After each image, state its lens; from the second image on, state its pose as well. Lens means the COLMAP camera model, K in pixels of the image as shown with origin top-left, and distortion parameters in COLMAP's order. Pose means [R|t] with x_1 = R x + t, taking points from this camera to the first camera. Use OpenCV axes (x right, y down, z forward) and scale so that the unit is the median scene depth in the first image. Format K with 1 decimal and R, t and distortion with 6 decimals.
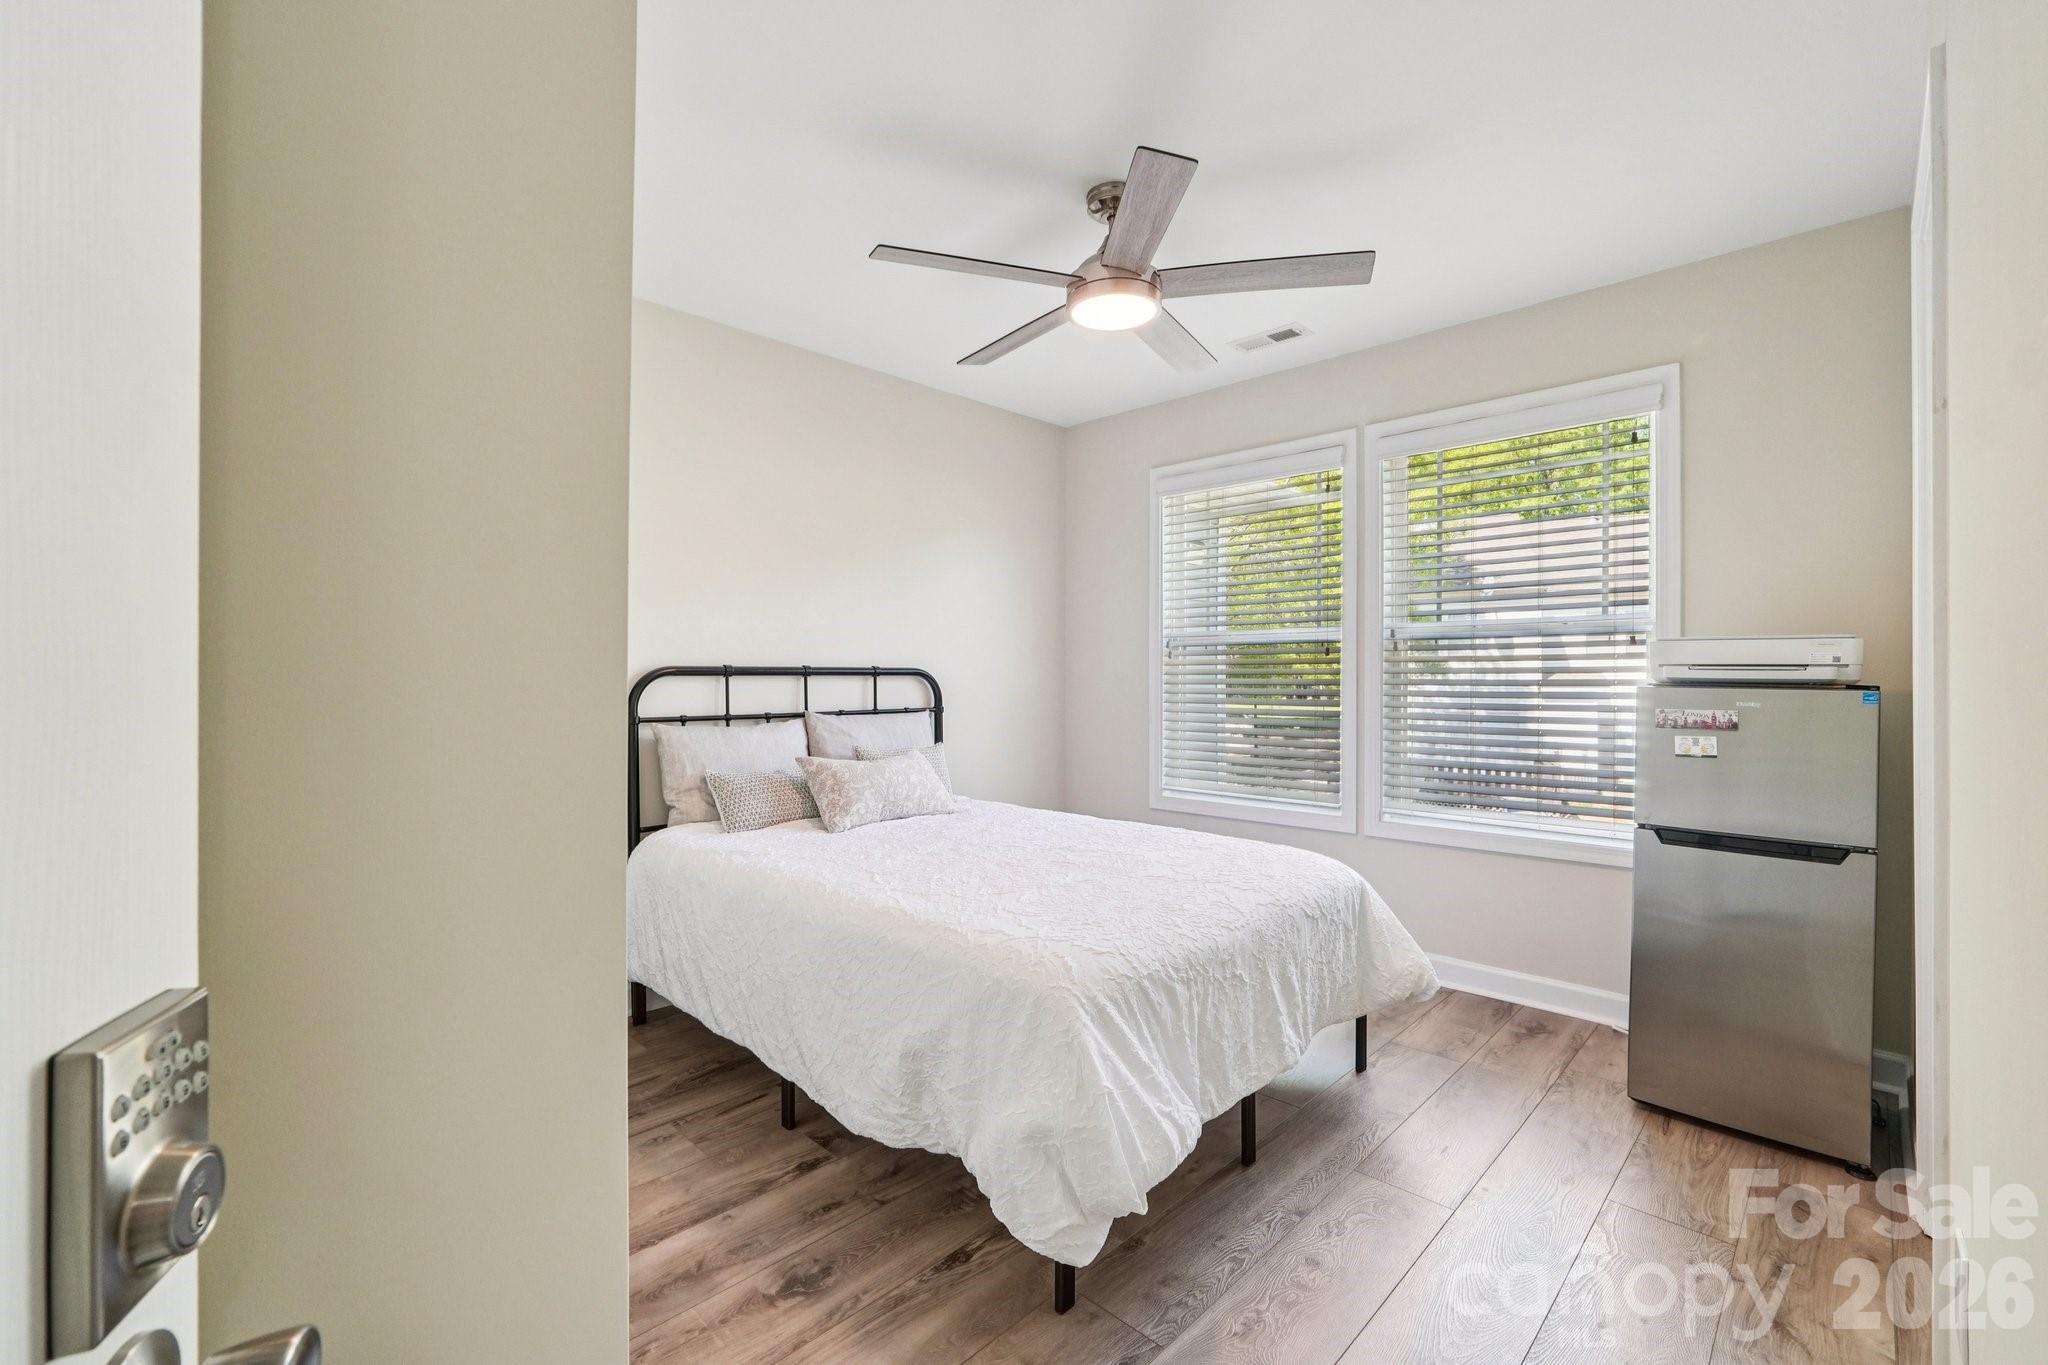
lens RADIAL K [[875.9, 0, 1027.1], [0, 875.9, 690.7], [0, 0, 1]] dist [-0.002389, 0.000098]
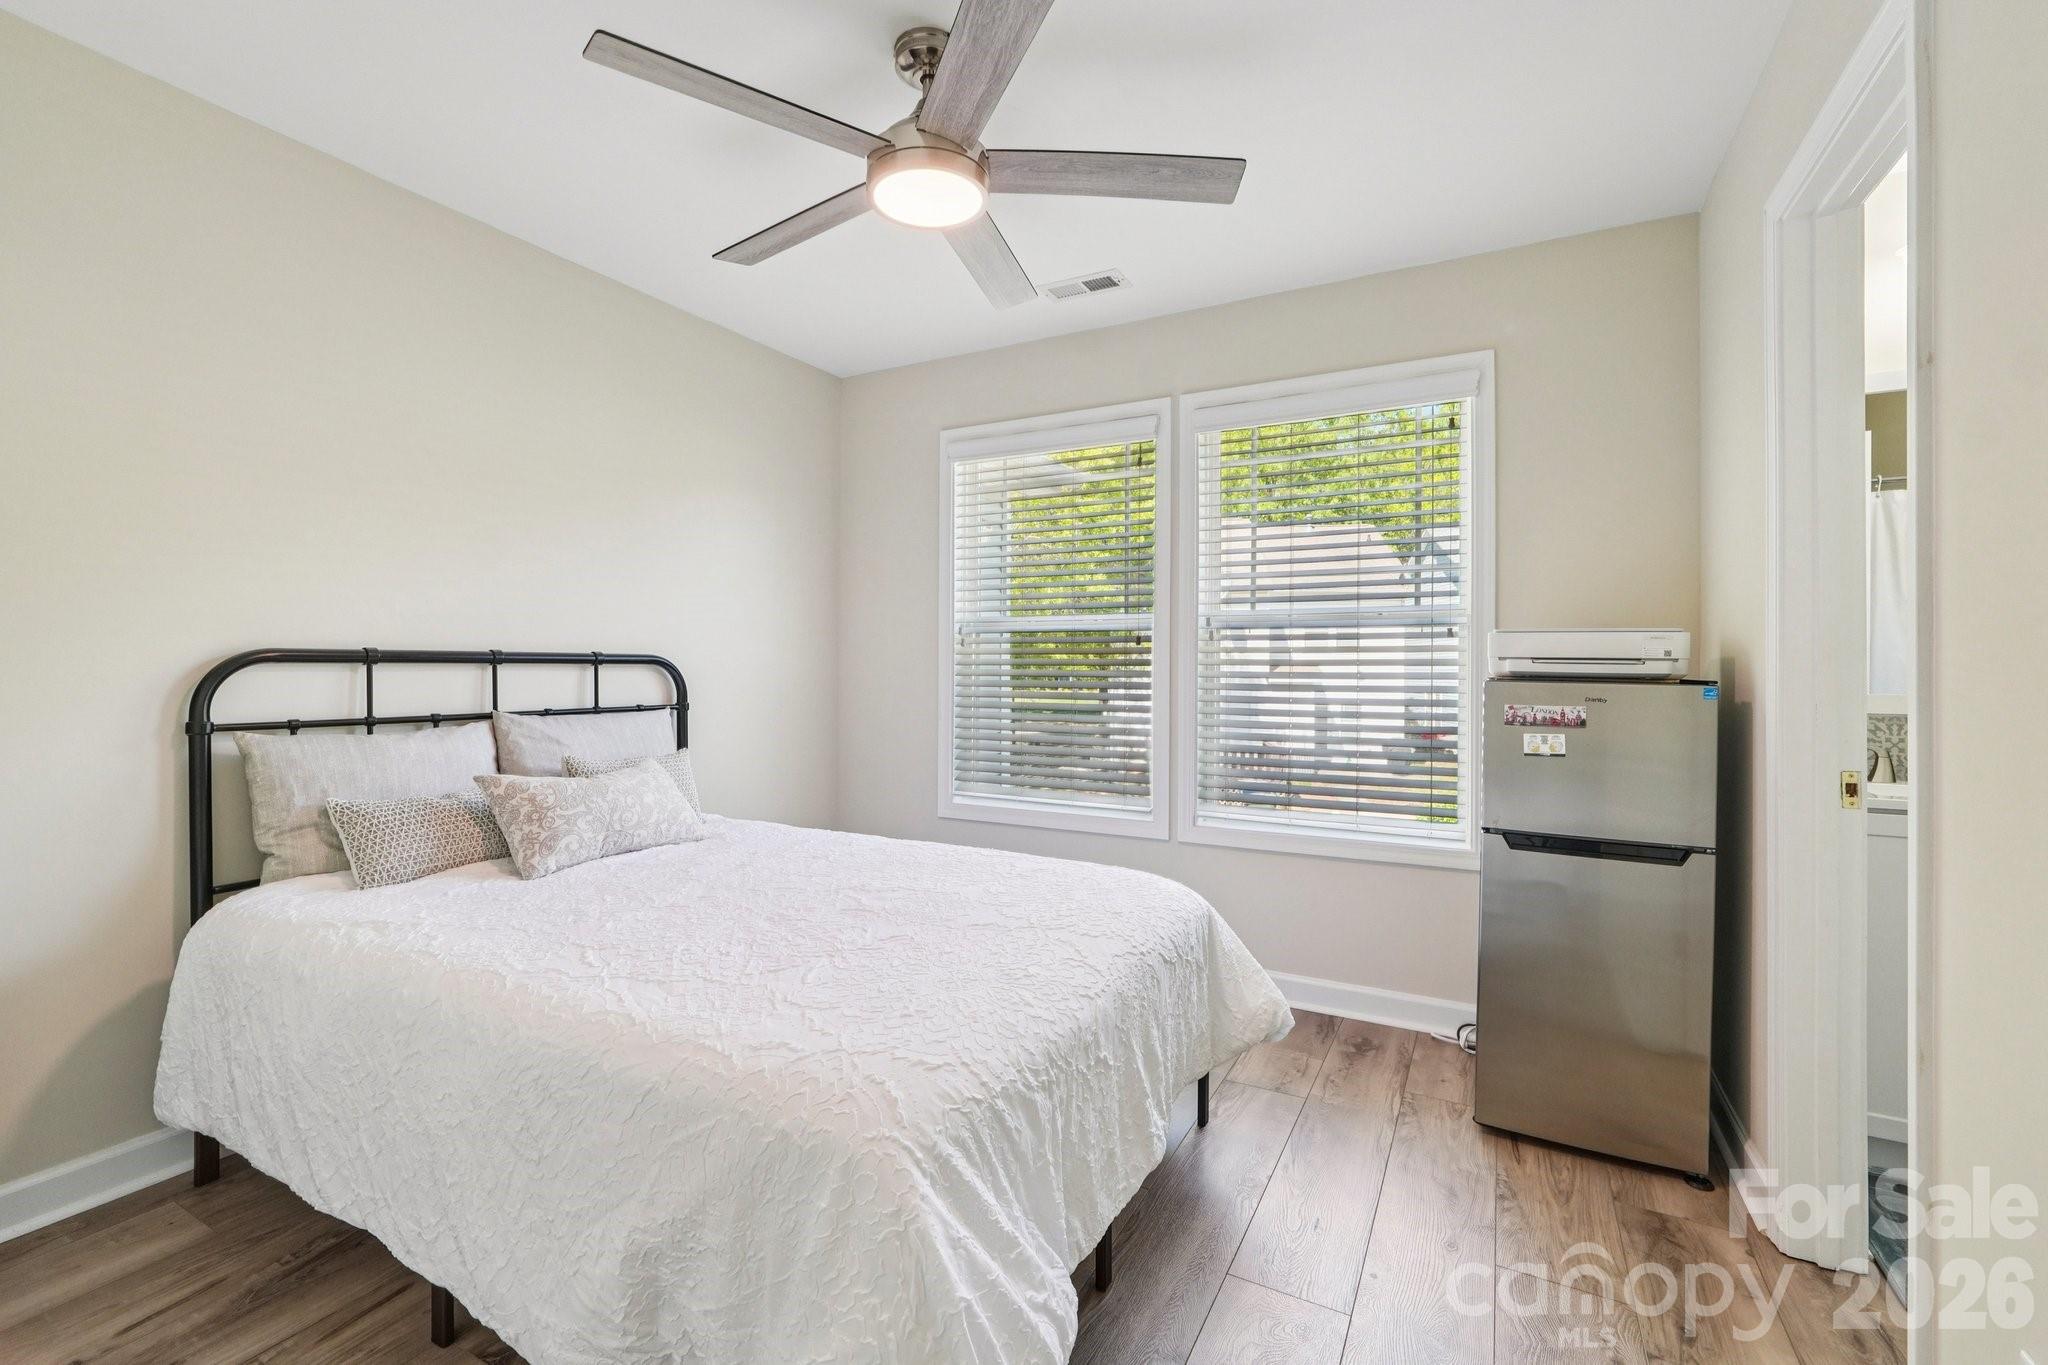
lens RADIAL K [[875.5, 0, 1021.8], [0, 875.5, 670.8], [0, 0, 1]] dist [-0.014176, 0.006624]
pose [[0.963137, 0.003924, 0.268983, -0.027353], [-0.001016, 0.999940, -0.010952, -0.004573], [-0.269010, 0.010275, 0.963083, 0.230796]]
